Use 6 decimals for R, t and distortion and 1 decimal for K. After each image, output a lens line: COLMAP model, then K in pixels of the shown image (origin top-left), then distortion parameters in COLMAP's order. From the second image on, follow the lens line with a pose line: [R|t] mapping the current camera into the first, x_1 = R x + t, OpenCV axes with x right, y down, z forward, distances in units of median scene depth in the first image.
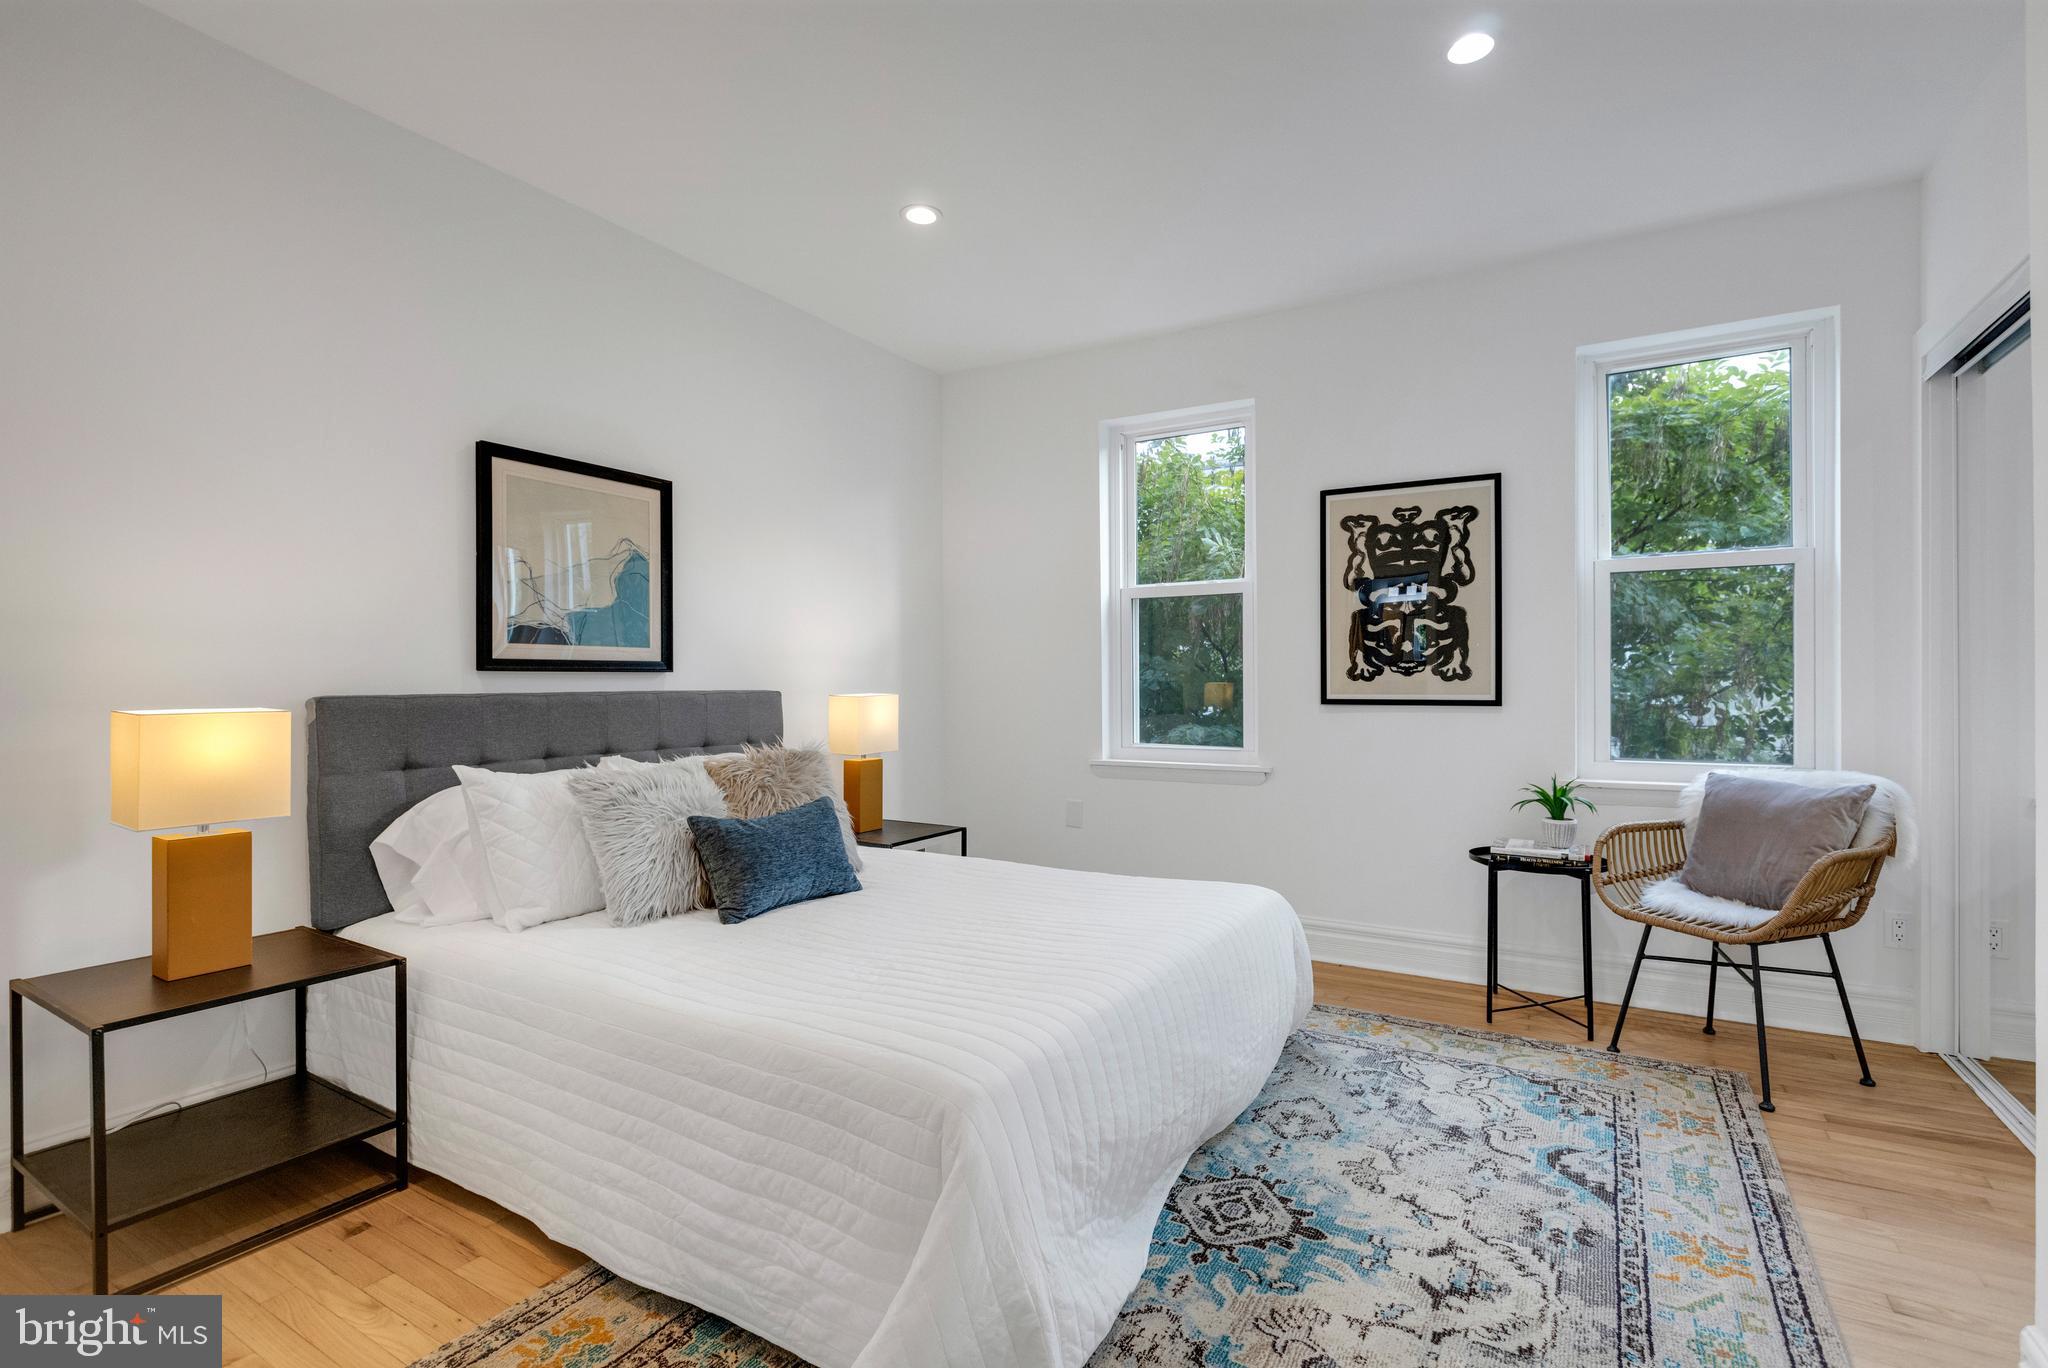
lens RADIAL K [[945.4, 0, 1021.4], [0, 945.4, 681.7], [0, 0, 1]] dist [-0.002098, -0.001802]
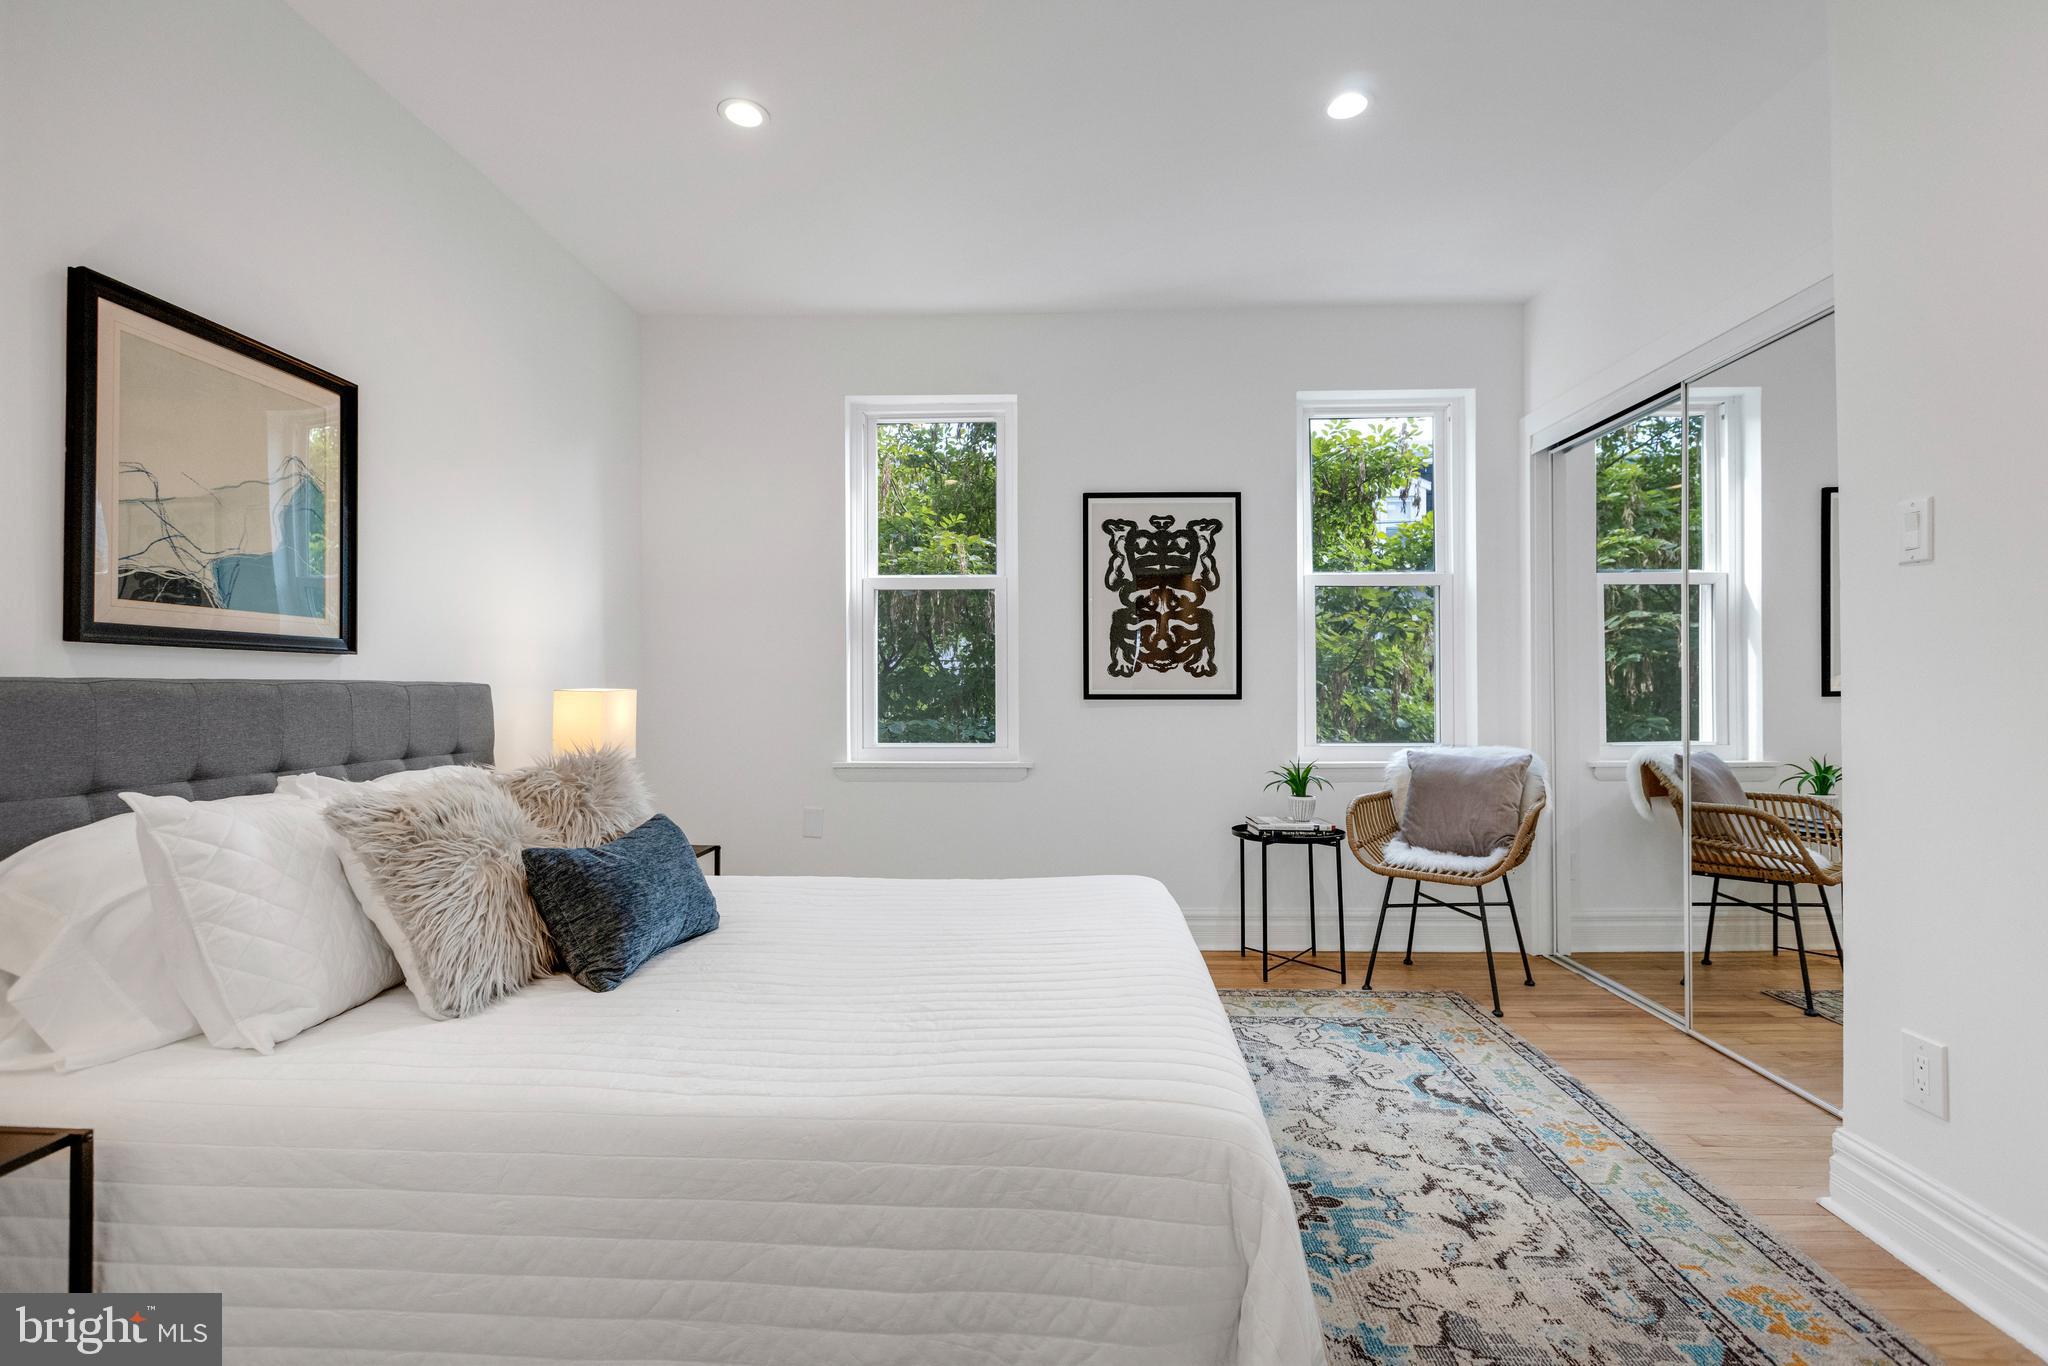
lens RADIAL K [[945.4, 0, 1019.3], [0, 945.4, 680.6], [0, 0, 1]] dist [-0.002098, -0.001802]
pose [[0.878071, 0.006402, 0.478488, -0.326489], [-0.001602, 0.999944, -0.010438, 0.019352], [-0.478528, 0.008399, 0.878032, 0.172287]]
